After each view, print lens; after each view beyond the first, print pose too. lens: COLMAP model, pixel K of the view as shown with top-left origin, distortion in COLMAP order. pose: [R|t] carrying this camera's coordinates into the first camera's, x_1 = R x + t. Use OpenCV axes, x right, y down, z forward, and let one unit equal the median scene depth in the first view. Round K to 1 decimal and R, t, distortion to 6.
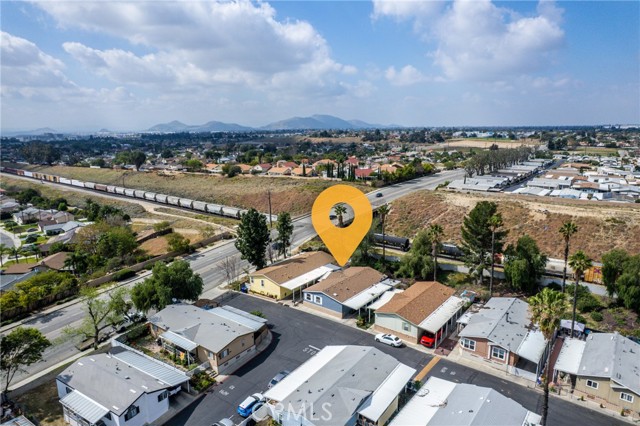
lens RADIAL K [[403.9, 0, 321.7], [0, 403.9, 212.2], [0, 0, 1]] dist [-0.008527, 0.004180]
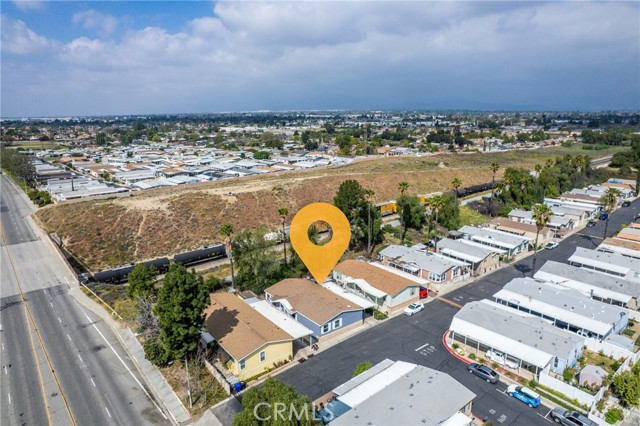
lens RADIAL K [[403.9, 0, 321.6], [0, 403.9, 214.5], [0, 0, 1]] dist [-0.008527, 0.004180]
pose [[0.265439, -0.237654, 0.934378, -0.786070], [0.215779, 0.959204, 0.182669, -0.180217], [-0.939671, 0.153131, 0.305891, 0.728893]]
